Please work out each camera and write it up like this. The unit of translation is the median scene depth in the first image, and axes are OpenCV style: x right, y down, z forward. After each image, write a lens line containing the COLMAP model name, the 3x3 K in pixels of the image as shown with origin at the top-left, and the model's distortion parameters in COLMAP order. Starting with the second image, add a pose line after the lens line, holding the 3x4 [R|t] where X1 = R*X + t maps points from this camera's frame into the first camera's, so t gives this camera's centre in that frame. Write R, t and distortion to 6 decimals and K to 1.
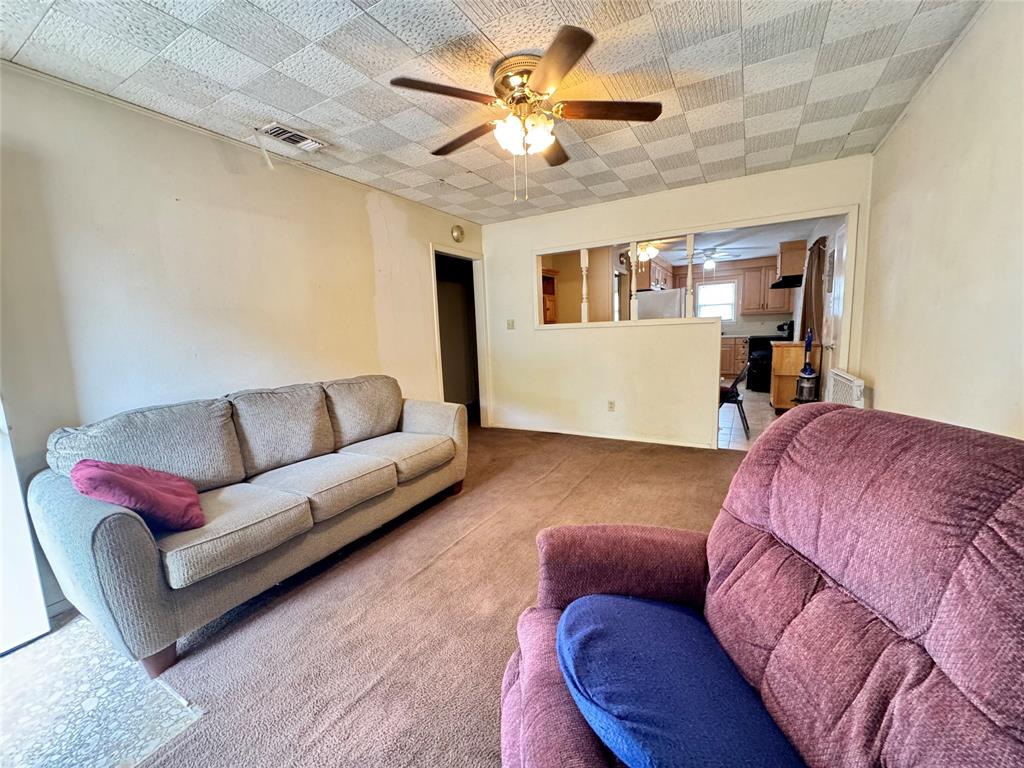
lens RADIAL K [[403.6, 0, 514.0], [0, 403.6, 388.5], [0, 0, 1]] dist [-0.000356, 0.000893]
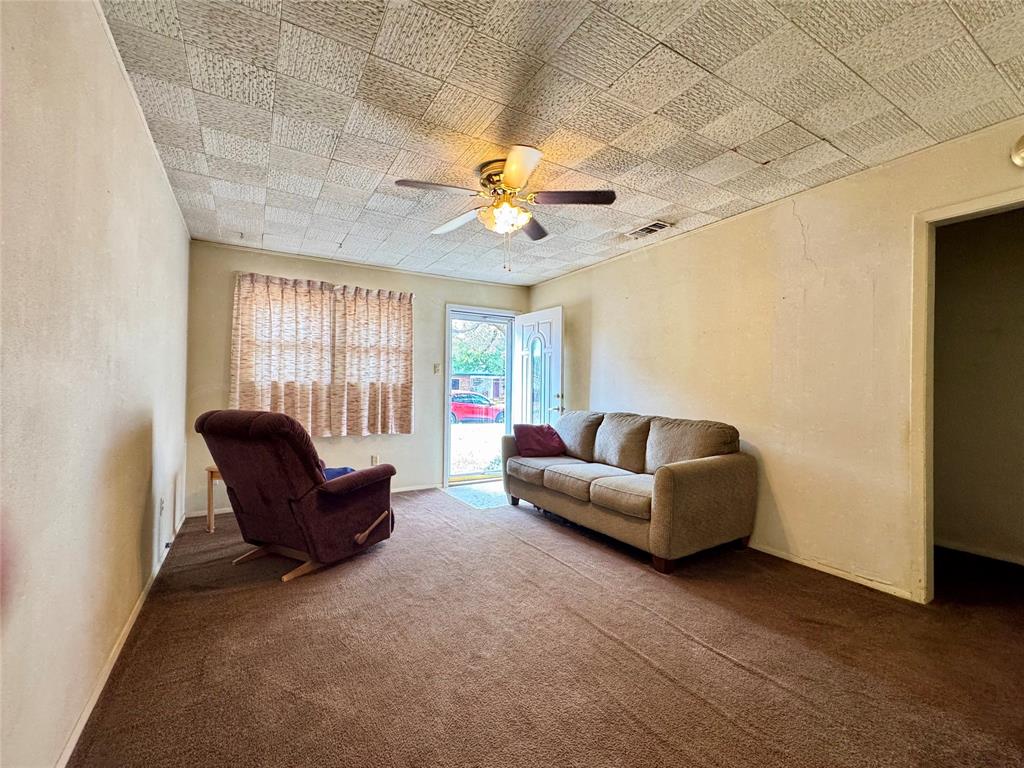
lens RADIAL K [[442.1, 0, 513.5], [0, 442.1, 380.1], [0, 0, 1]] dist [-0.002427, -0.000212]
pose [[-0.485163, 0.030050, -0.873907, 0.840765], [-0.111296, 0.989159, 0.095801, -0.195674], [0.867312, 0.143742, -0.476559, 1.194330]]
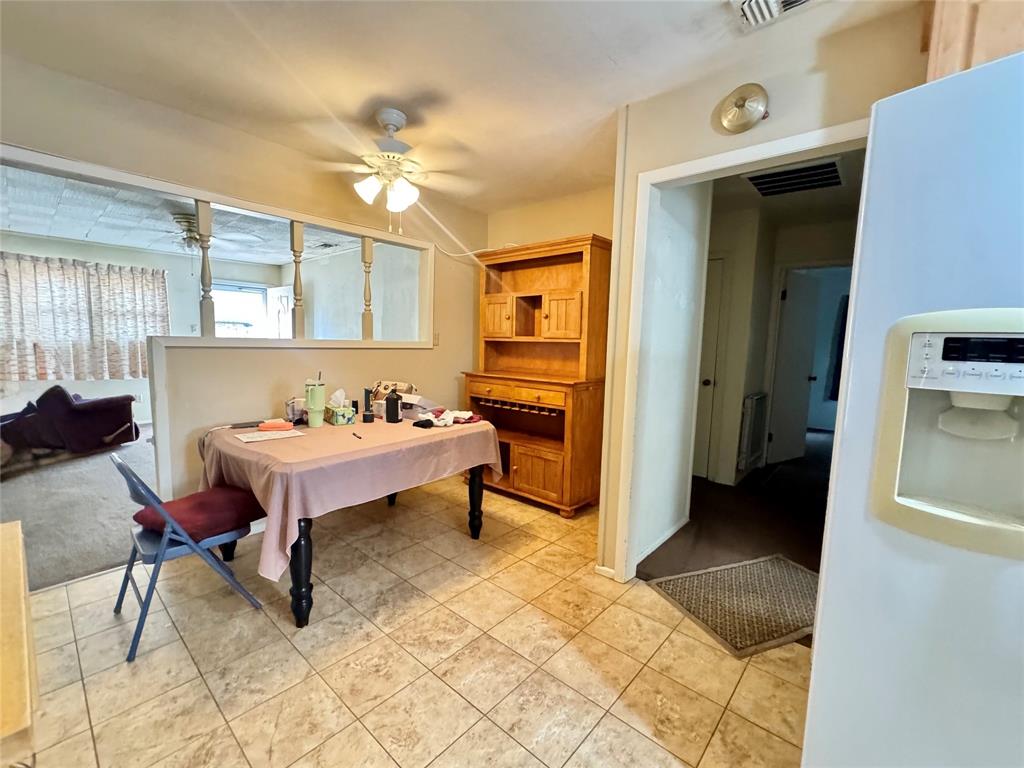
lens RADIAL K [[442.1, 0, 515.3], [0, 442.1, 383.6], [0, 0, 1]] dist [-0.002427, -0.000212]
pose [[-0.198641, 0.137796, -0.970337, 1.576826], [-0.155211, 0.973149, 0.169969, -0.484916], [0.967704, 0.184370, -0.171920, 2.487670]]
